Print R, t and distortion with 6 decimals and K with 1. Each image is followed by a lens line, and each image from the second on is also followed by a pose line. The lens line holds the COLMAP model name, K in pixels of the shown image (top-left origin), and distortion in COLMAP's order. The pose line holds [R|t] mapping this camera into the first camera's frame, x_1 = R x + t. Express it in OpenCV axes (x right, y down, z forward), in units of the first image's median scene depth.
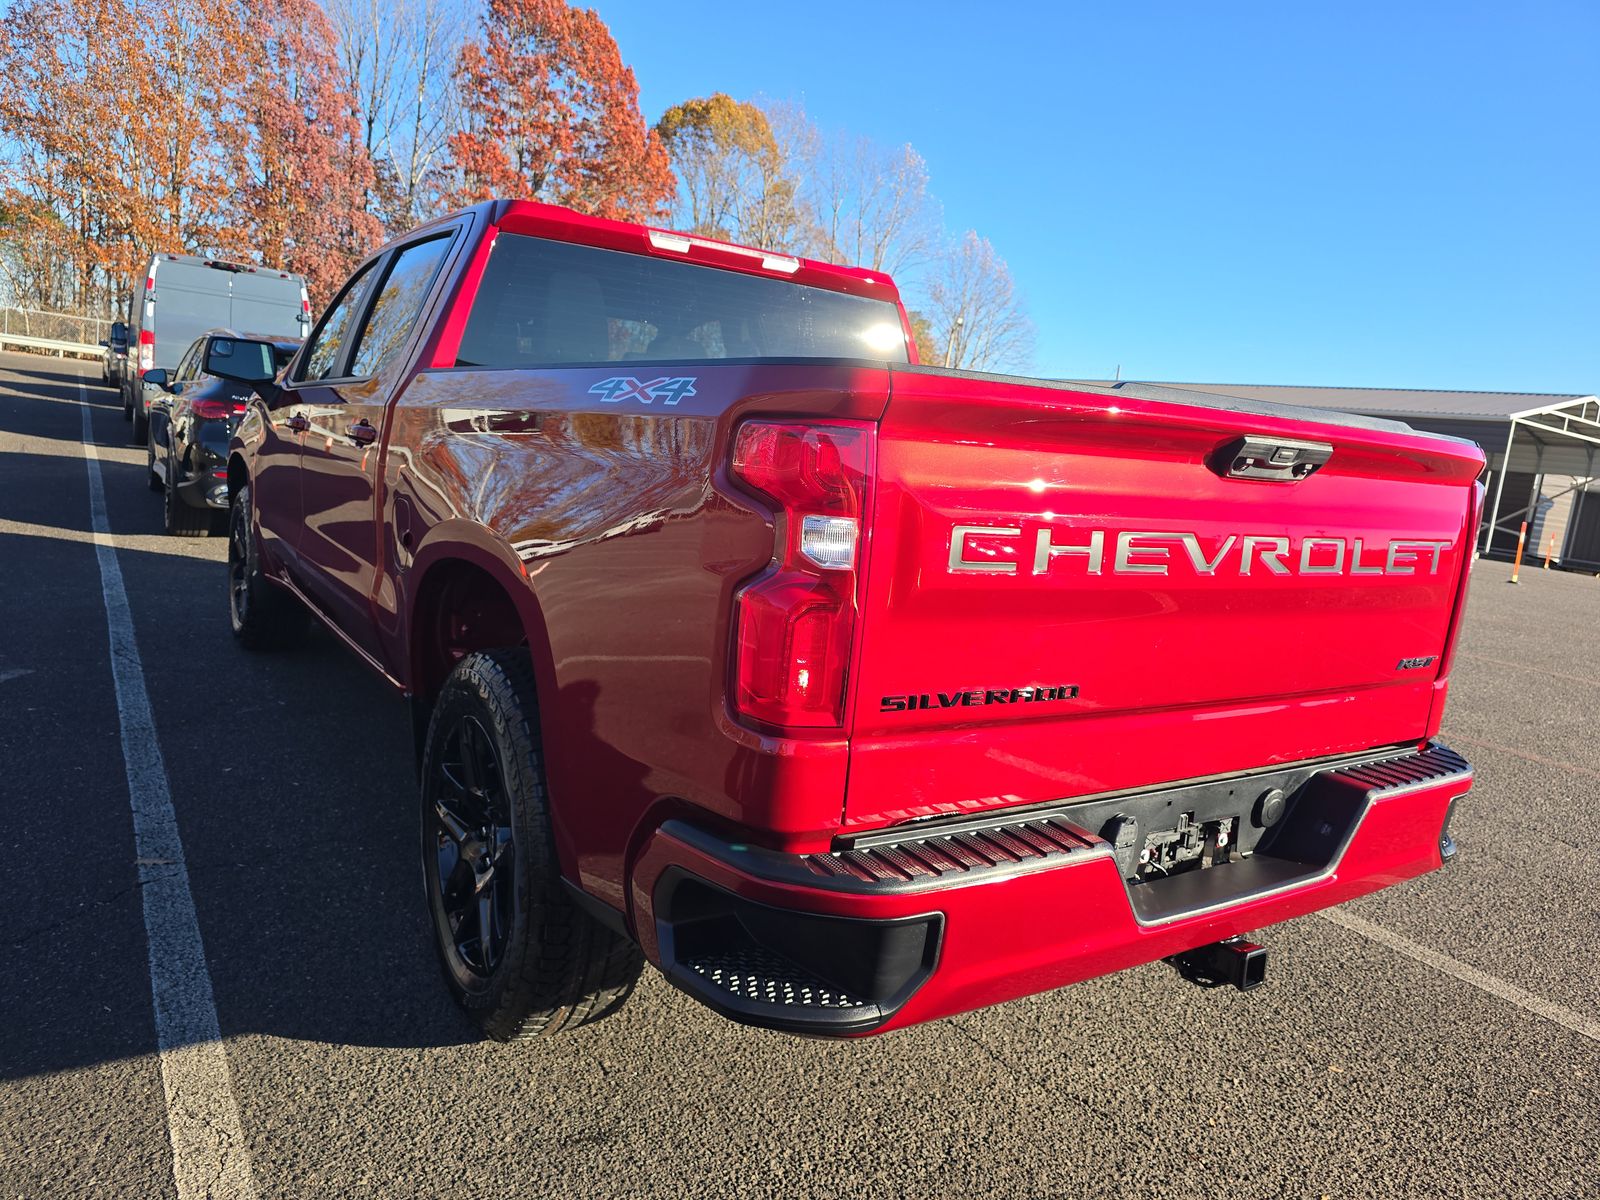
lens RADIAL K [[1065.0, 0, 810.3], [0, 1065.0, 595.7], [0, 0, 1]] dist [0.030574, -0.025970]
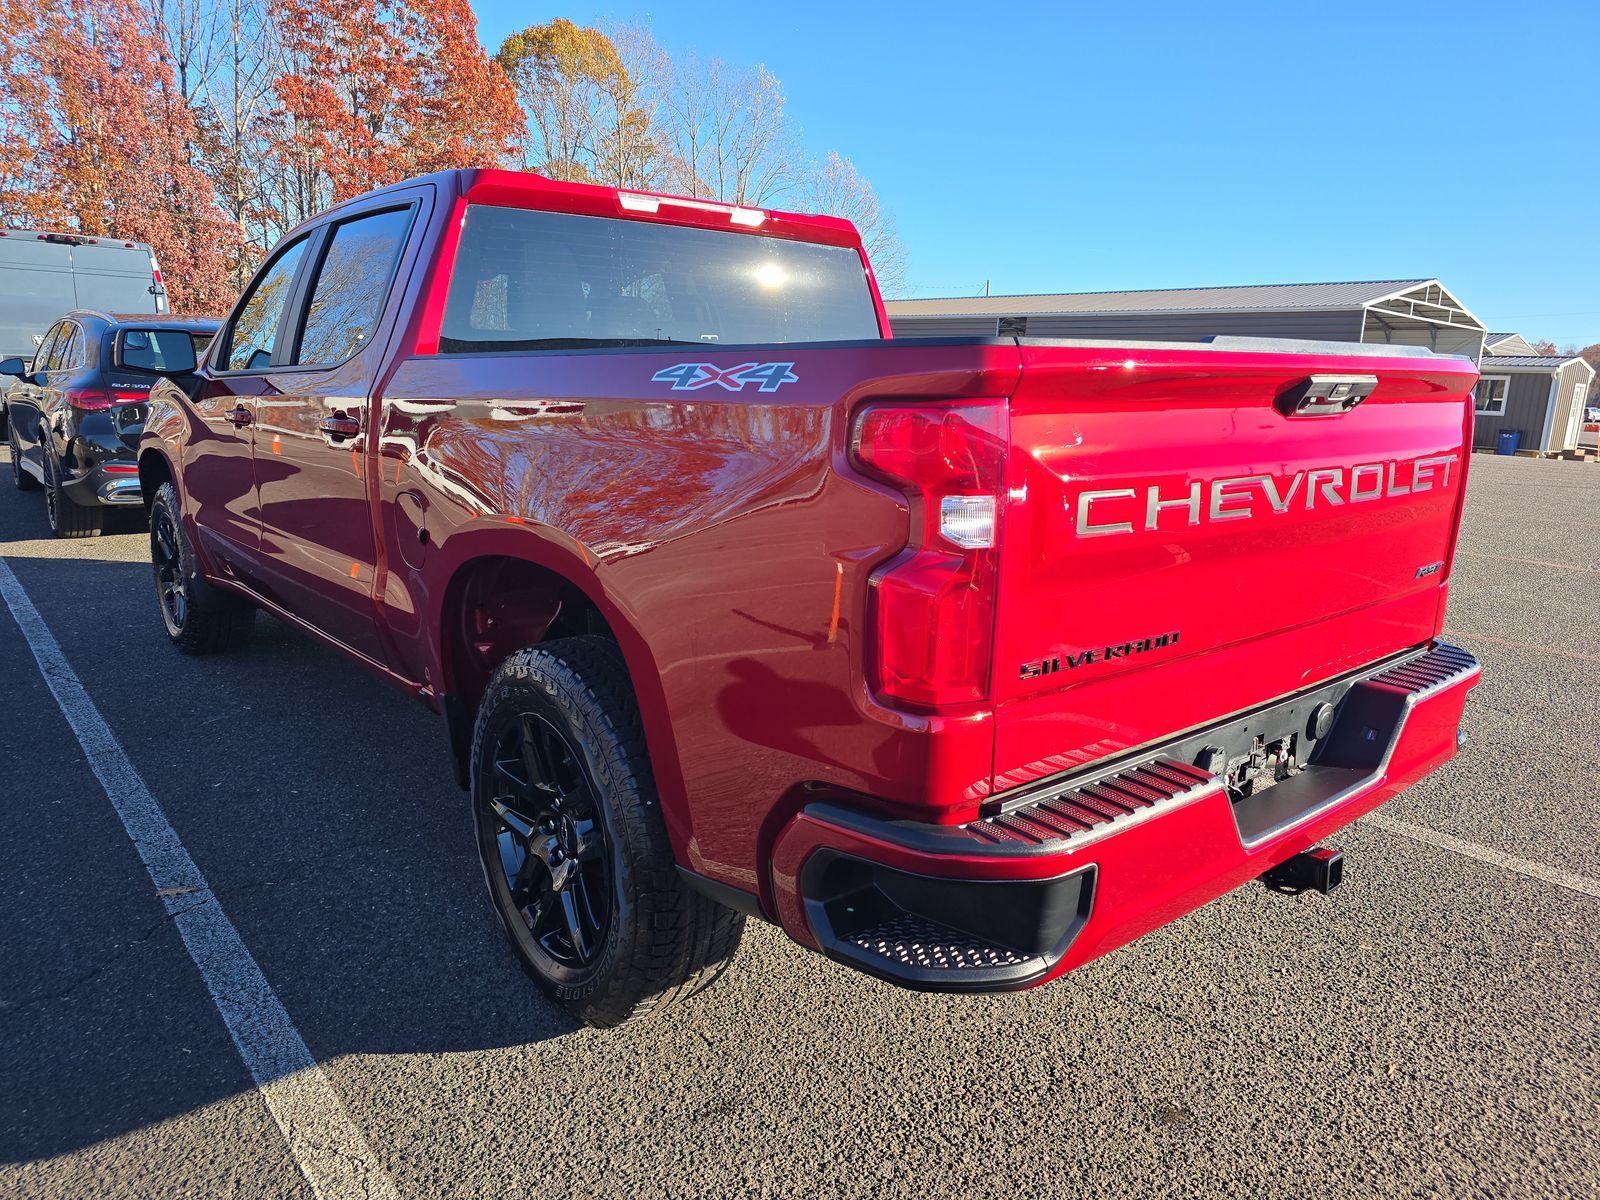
lens RADIAL K [[1054.8, 0, 812.8], [0, 1054.8, 596.1], [0, 0, 1]] dist [0.045601, -0.041155]
pose [[0.990745, -0.095839, 0.096125, -0.138596], [0.089557, 0.993680, 0.067671, -0.036226], [-0.102003, -0.058436, 0.993066, 0.007021]]
